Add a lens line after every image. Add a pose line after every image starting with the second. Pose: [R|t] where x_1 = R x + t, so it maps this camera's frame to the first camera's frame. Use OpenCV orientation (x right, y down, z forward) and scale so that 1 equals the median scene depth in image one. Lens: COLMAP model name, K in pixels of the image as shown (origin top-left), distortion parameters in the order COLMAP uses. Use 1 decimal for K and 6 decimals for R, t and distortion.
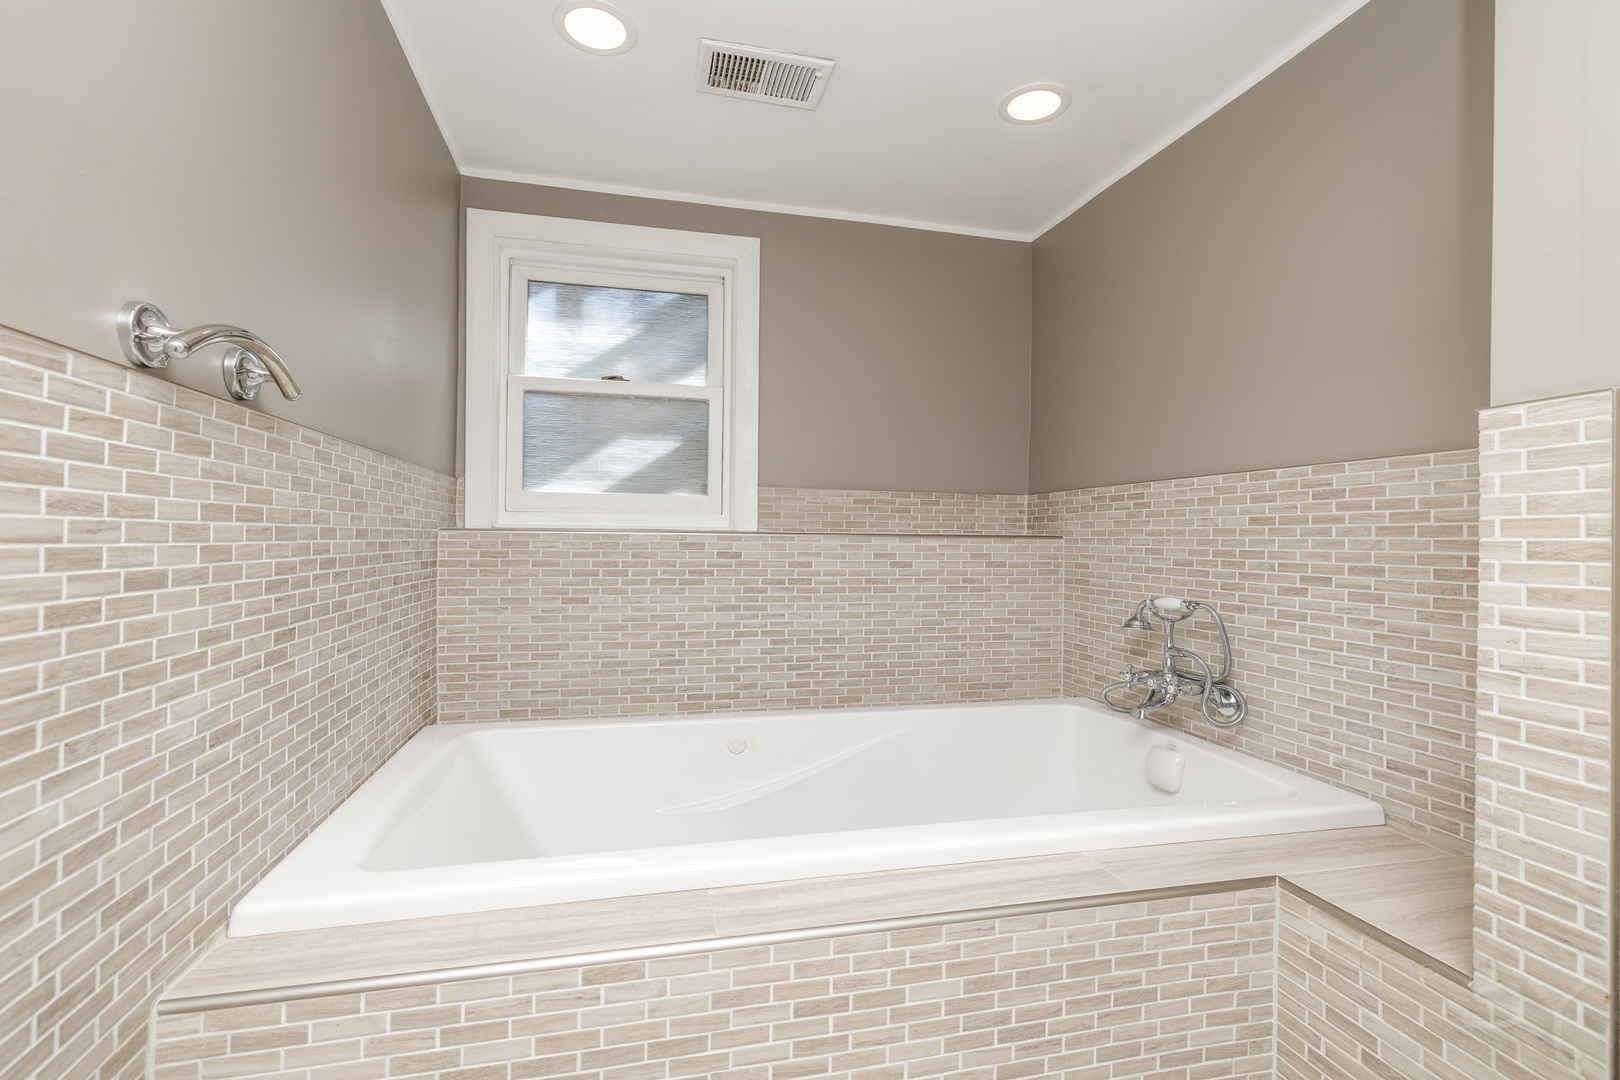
lens RADIAL K [[691.5, 0, 801.6], [0, 691.5, 539.3], [0, 0, 1]] dist [-0.000730, 0.001270]
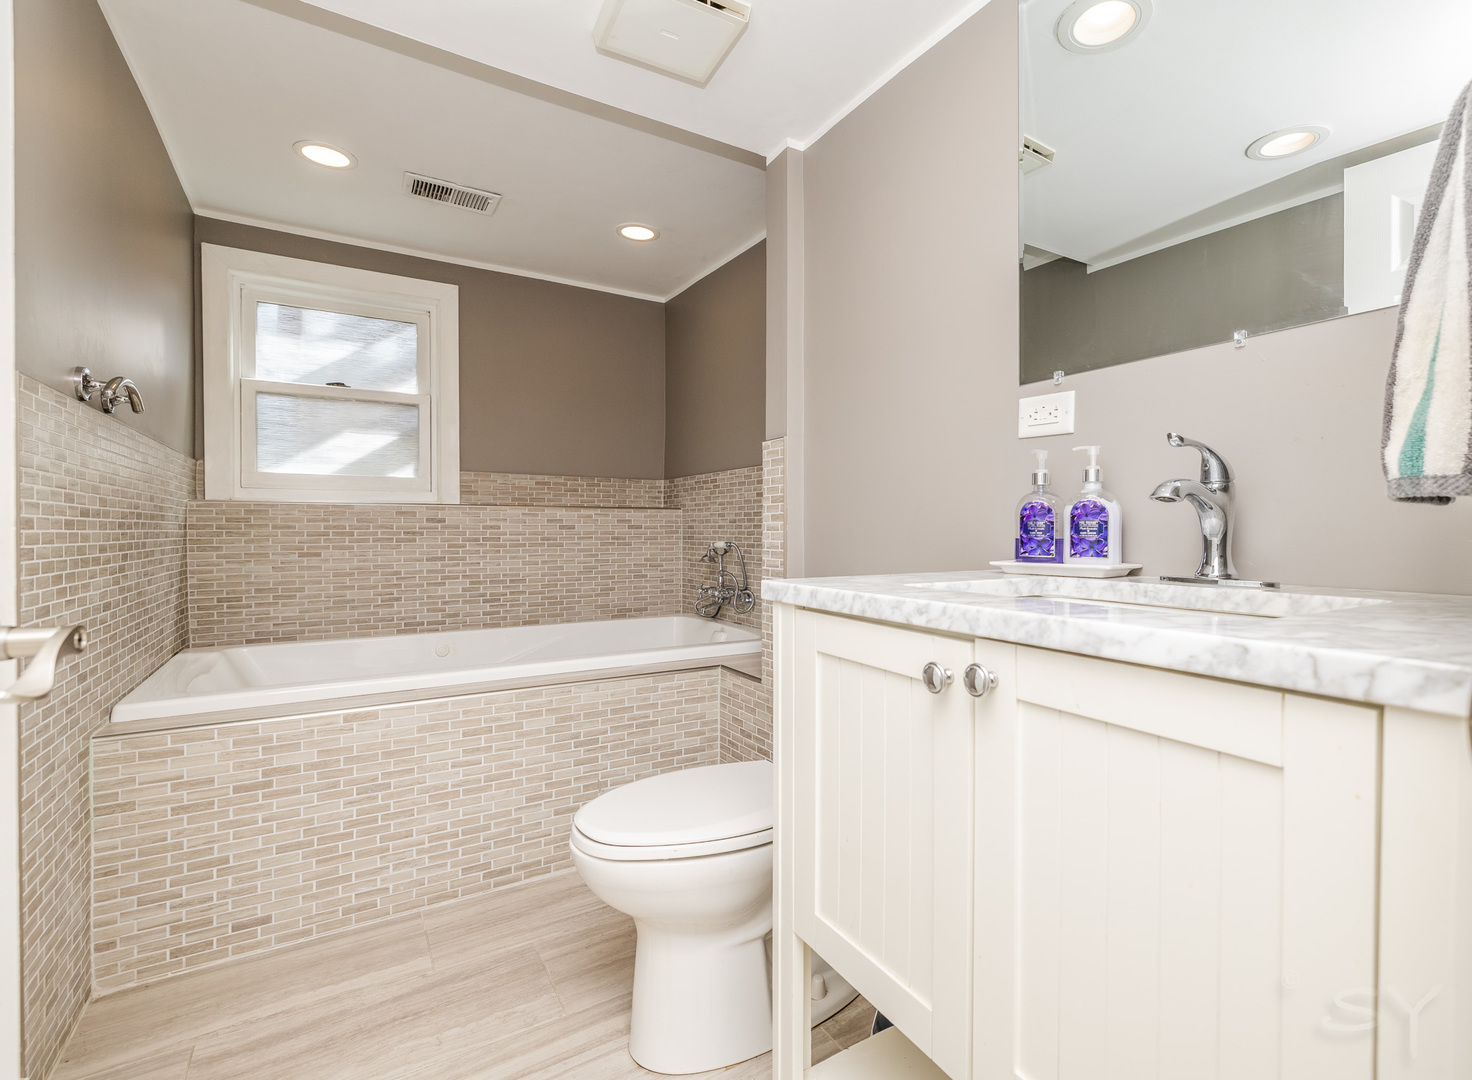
lens RADIAL K [[669.0, 0, 737.1], [0, 669.0, 536.4], [0, 0, 1]] dist [0.003441, 0.000457]
pose [[0.956942, -0.012659, 0.290004, 0.086822], [0.008519, 0.999843, 0.015535, 0.041286], [-0.290155, -0.012396, 0.956899, -0.476368]]
